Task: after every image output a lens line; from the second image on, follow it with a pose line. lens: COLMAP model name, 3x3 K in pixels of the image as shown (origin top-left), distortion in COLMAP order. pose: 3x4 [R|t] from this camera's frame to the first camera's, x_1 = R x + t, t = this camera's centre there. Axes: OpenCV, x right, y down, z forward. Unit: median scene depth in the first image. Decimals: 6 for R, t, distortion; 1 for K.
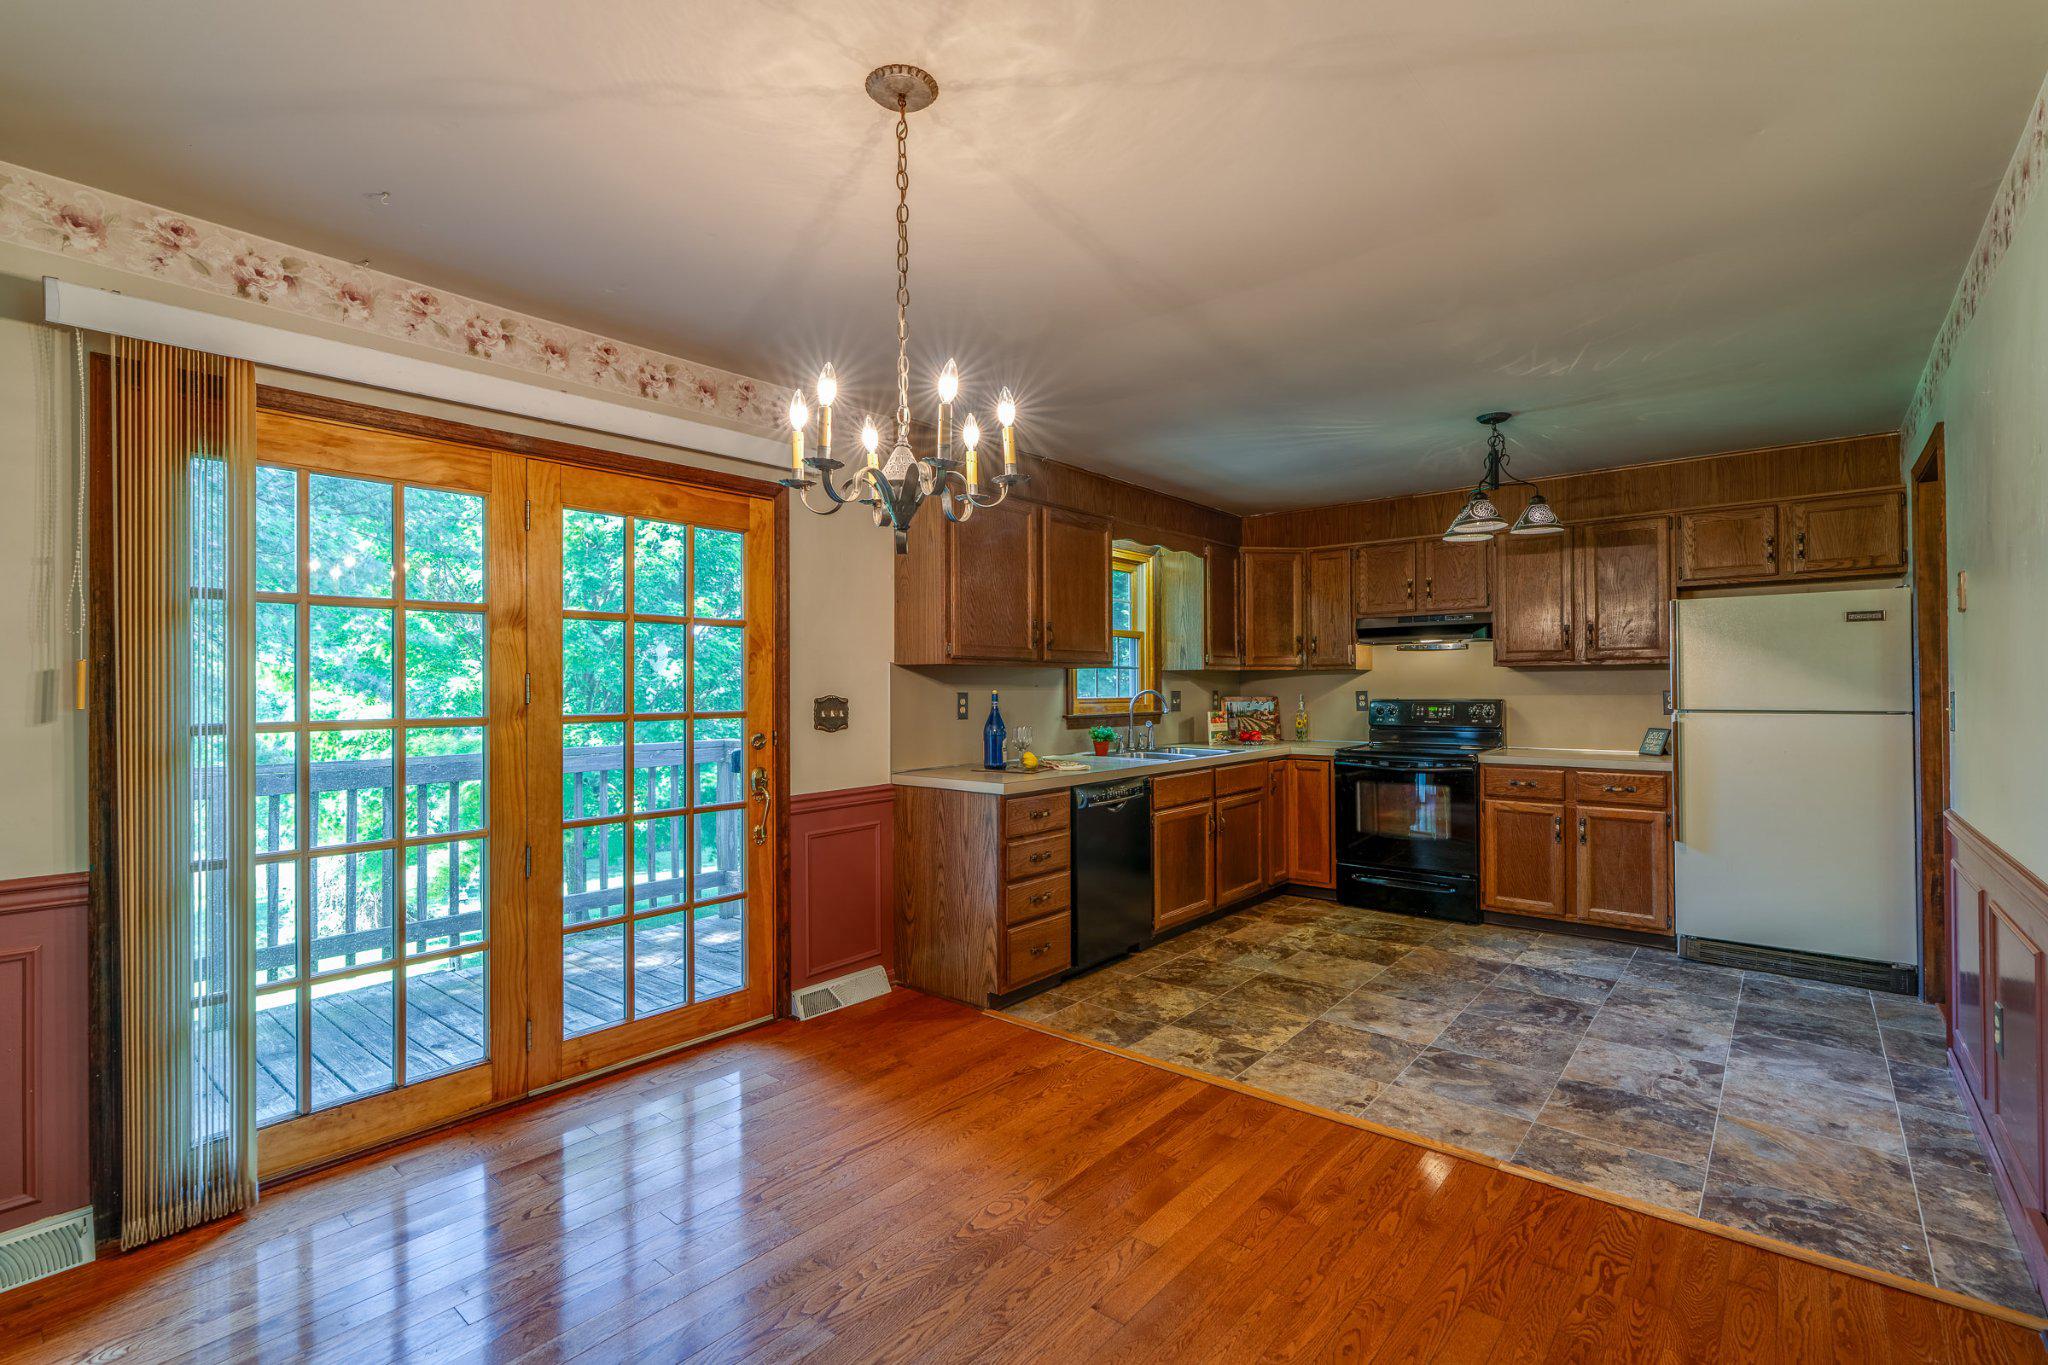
lens RADIAL K [[931.7, 0, 1030.5], [0, 931.7, 680.2], [0, 0, 1]] dist [-0.001873, 0.002118]
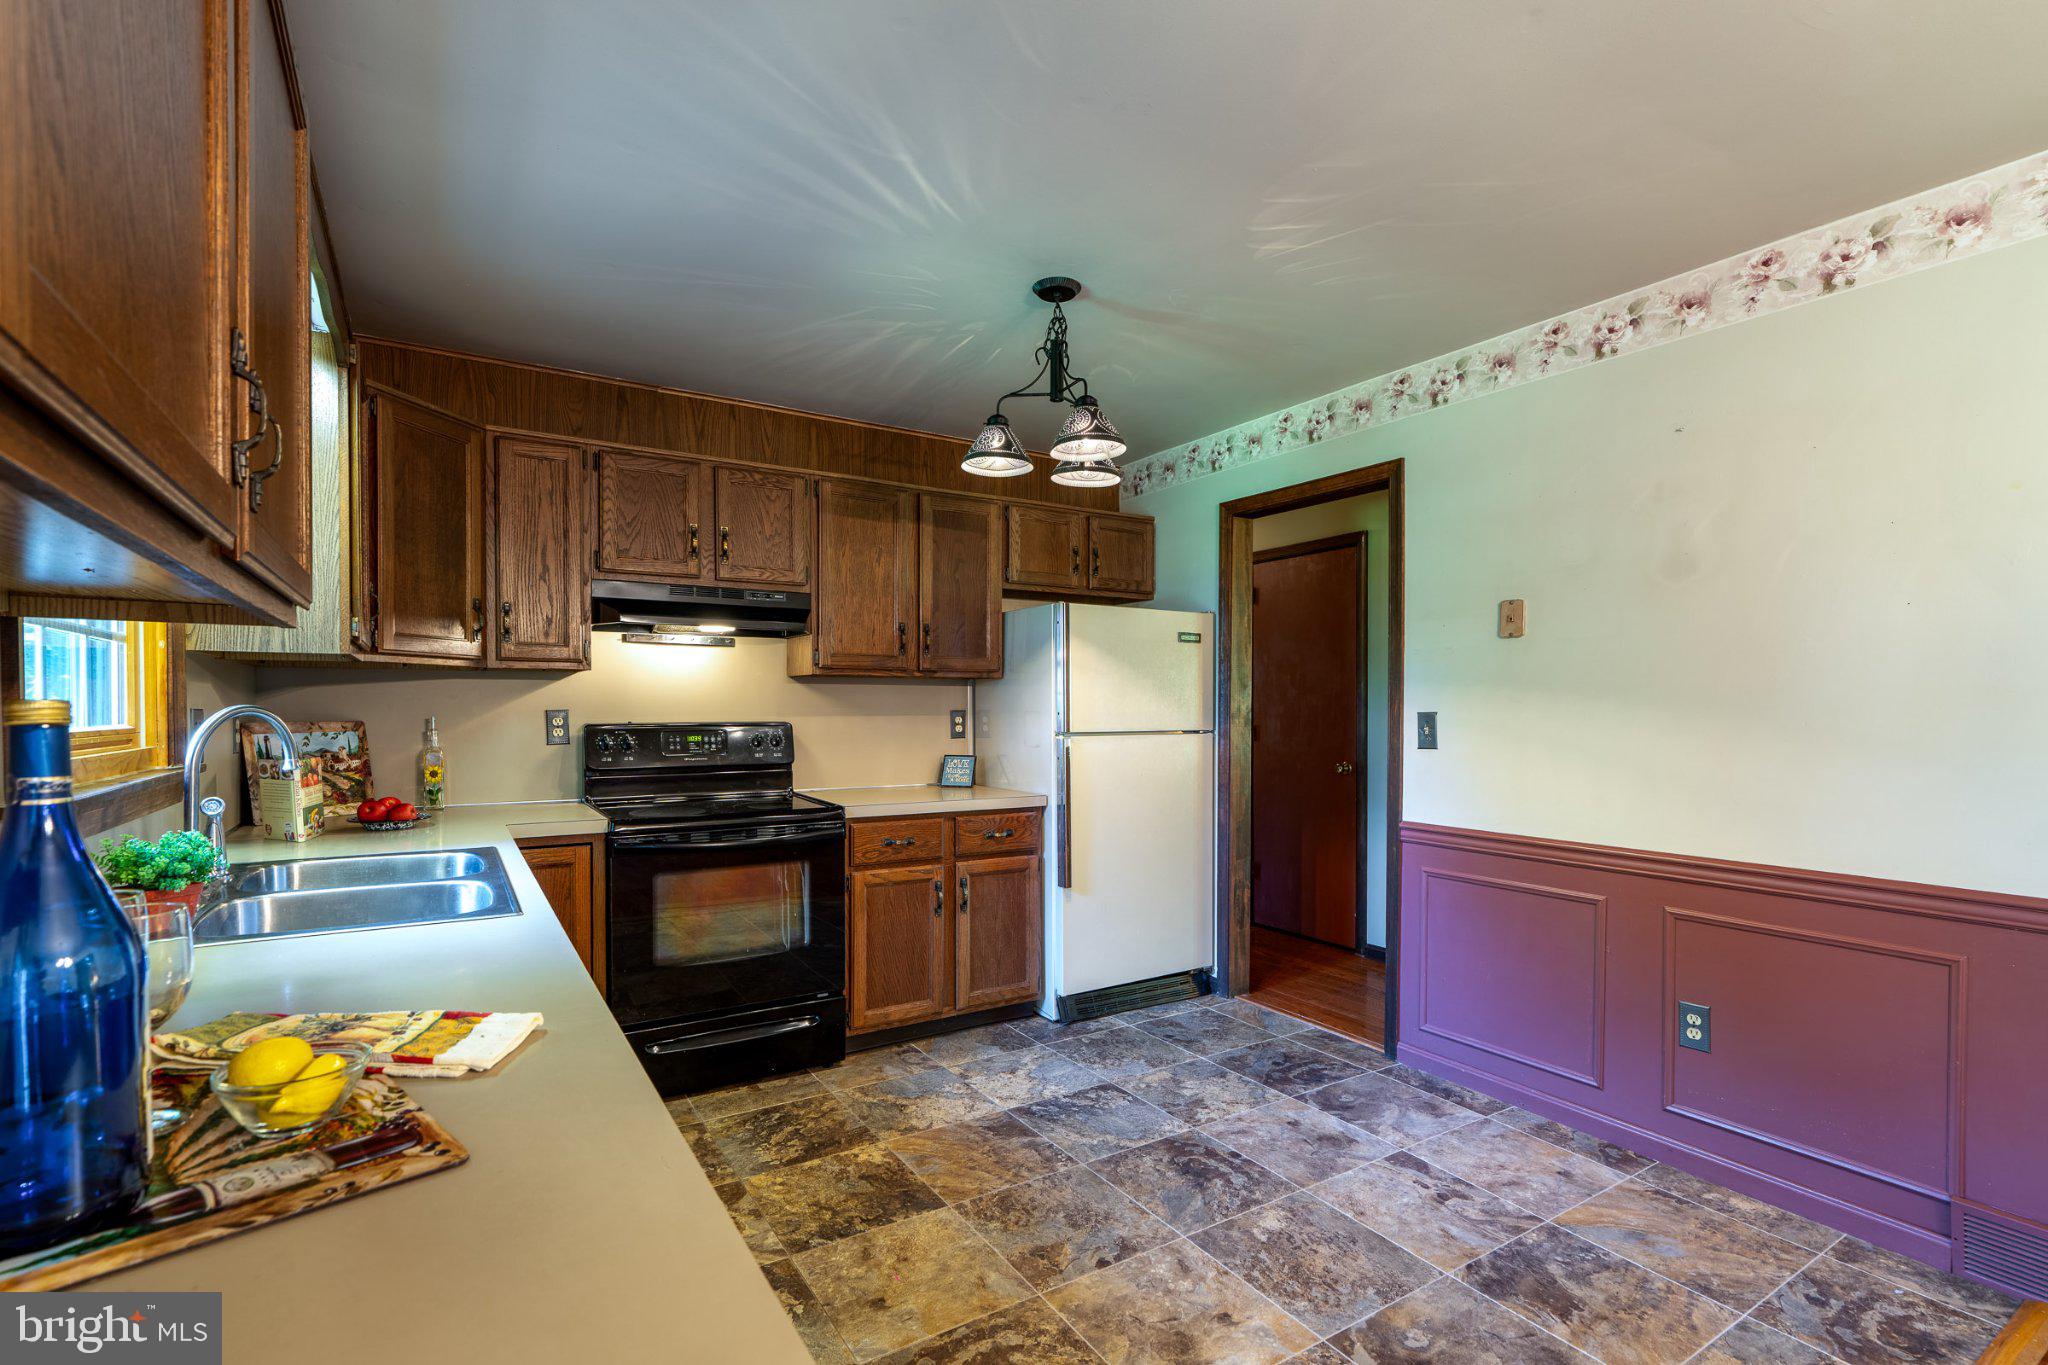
lens RADIAL K [[931.7, 0, 1032.1], [0, 931.7, 721.1], [0, 0, 1]] dist [-0.001873, 0.002118]
pose [[0.309169, -0.007694, 0.950976, -0.138464], [-0.016191, 0.999780, 0.013353, 0.009574], [-0.950869, -0.019525, 0.308977, 0.848434]]
